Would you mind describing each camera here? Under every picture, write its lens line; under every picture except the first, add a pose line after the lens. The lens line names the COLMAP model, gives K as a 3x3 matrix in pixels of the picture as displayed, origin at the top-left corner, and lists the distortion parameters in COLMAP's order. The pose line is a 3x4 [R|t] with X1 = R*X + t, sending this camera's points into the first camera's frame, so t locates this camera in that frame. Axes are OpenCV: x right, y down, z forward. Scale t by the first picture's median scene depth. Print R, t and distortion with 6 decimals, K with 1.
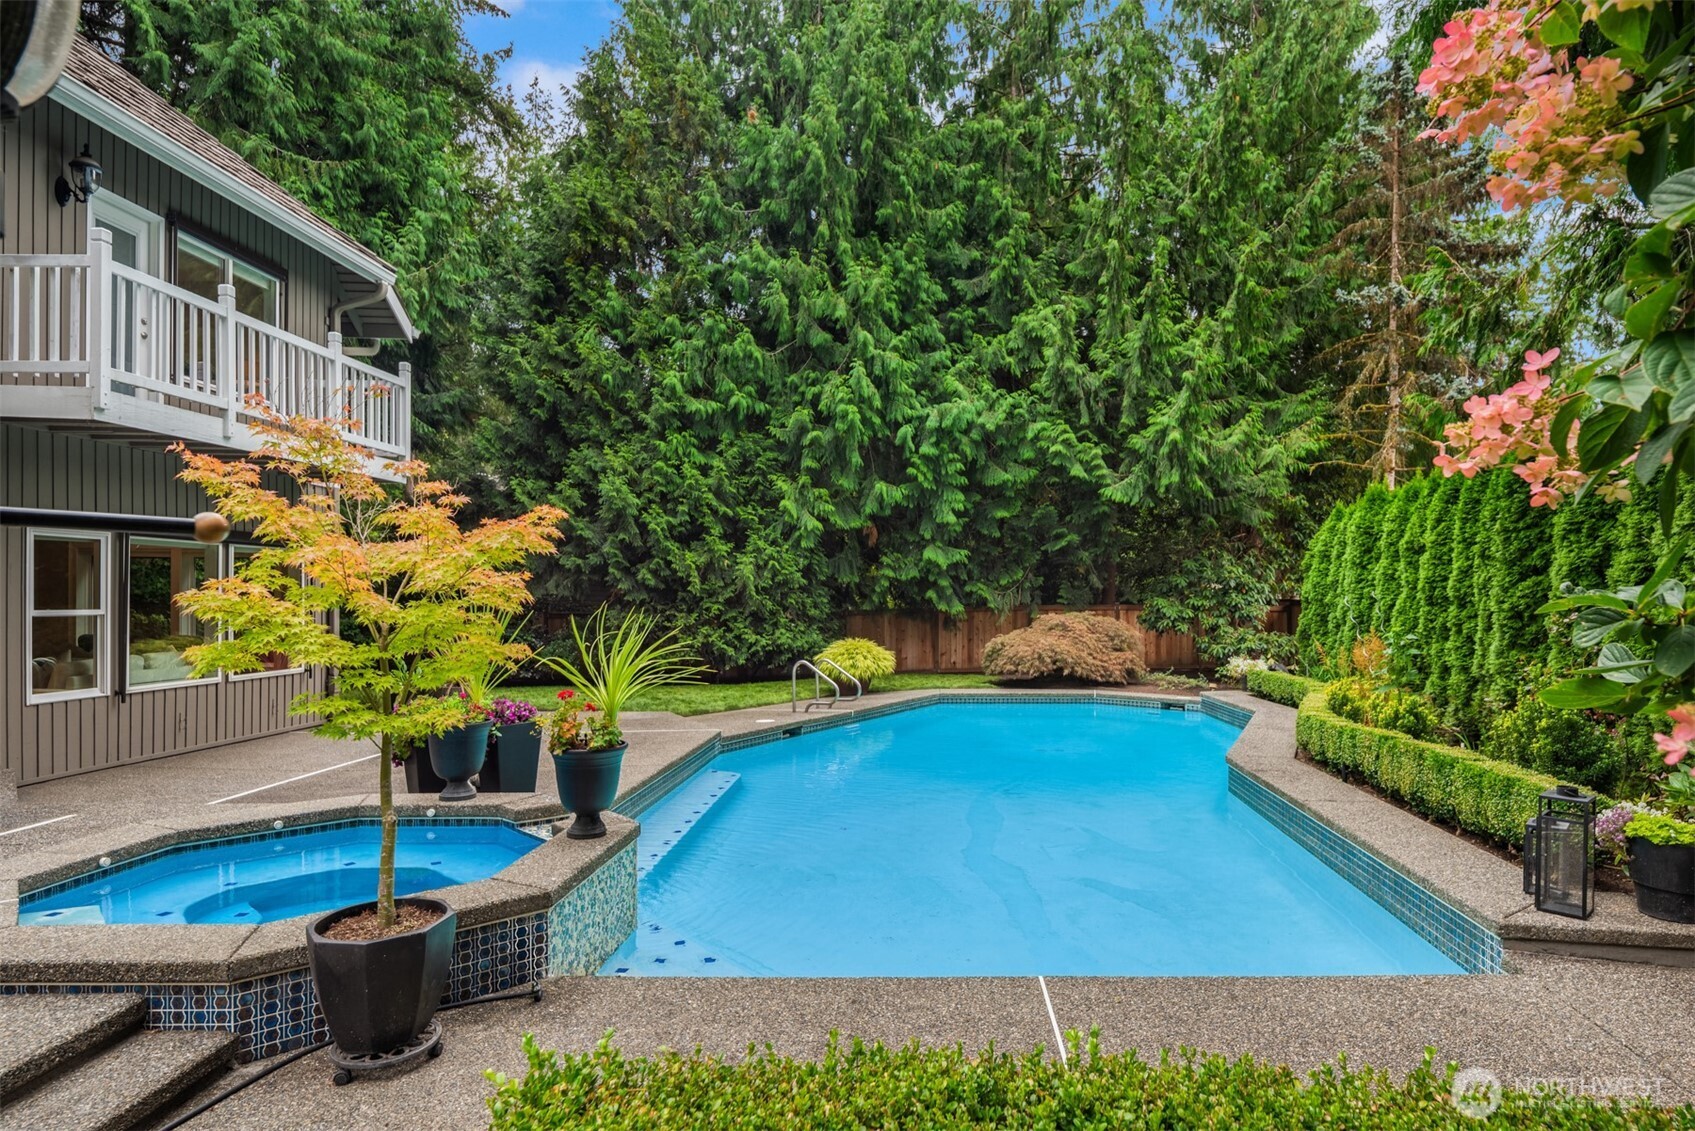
lens RADIAL K [[917.9, 0, 940.7], [0, 917.9, 598.0], [0, 0, 1]] dist [0.000181, 0.000178]
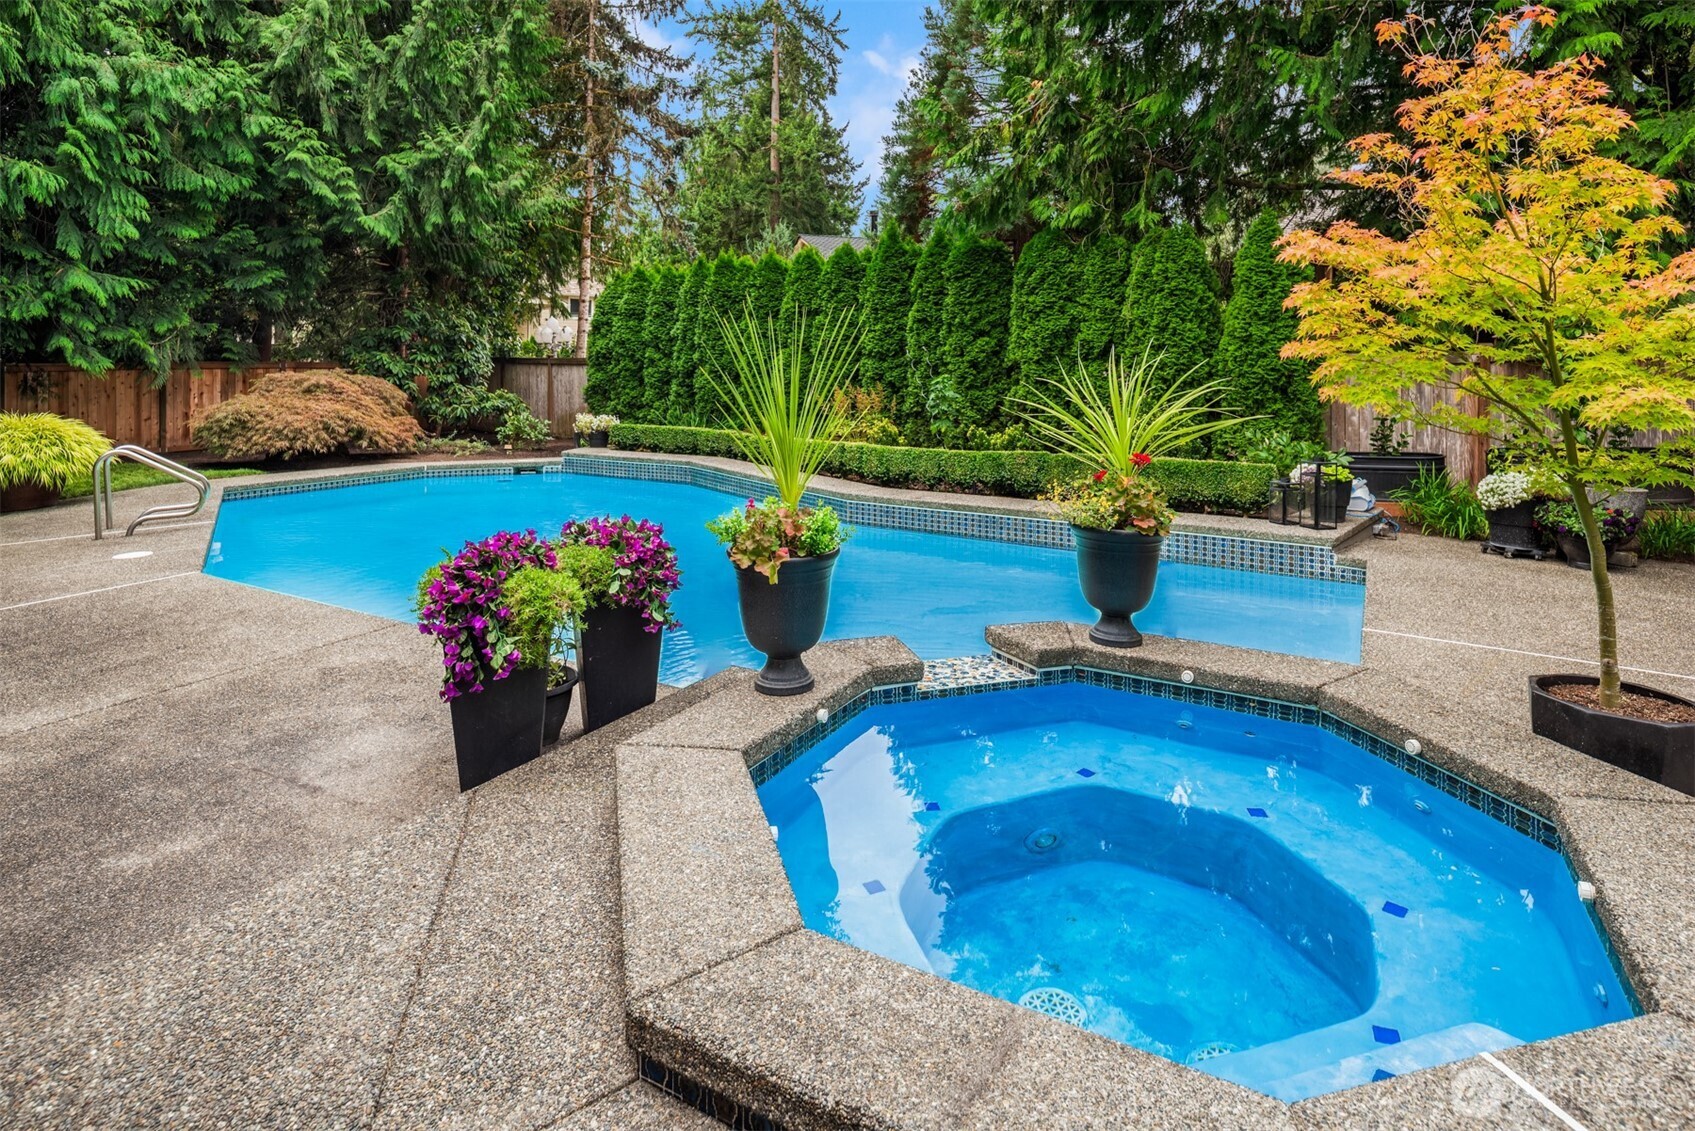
lens RADIAL K [[930.5, 0, 847.9], [0, 930.5, 369.1], [0, 0, 1]] dist [-0.002094, -0.000320]
pose [[0.505877, -0.005344, 0.862589, -0.312687], [-0.004749, 0.999948, 0.008980, 0.005852], [-0.862593, -0.008639, 0.505826, 0.207002]]
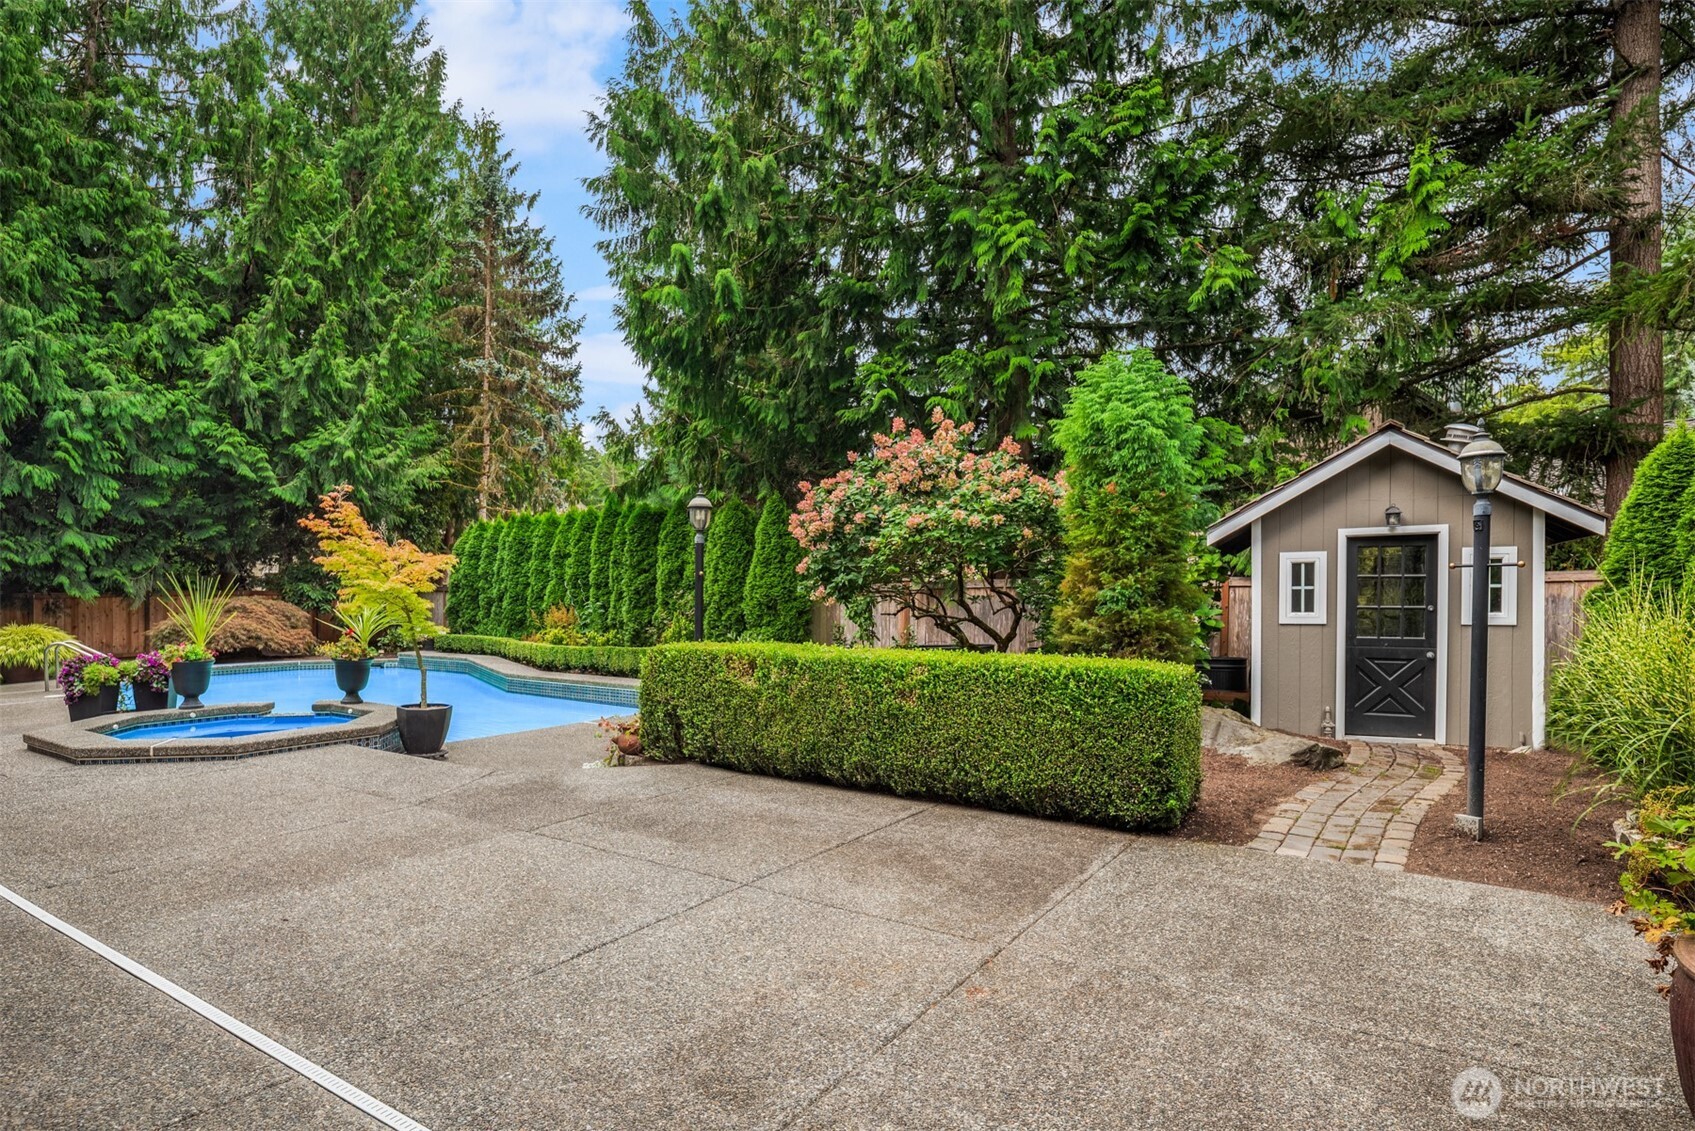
lens RADIAL K [[947.3, 0, 848.8], [0, 947.3, 590.1], [0, 0, 1]] dist [0.004451, 0.002043]
pose [[0.572877, -0.005307, 0.819624, -0.382407], [-0.000779, 0.999975, 0.007019, -0.000814], [-0.819641, -0.004660, 0.572859, -0.275222]]
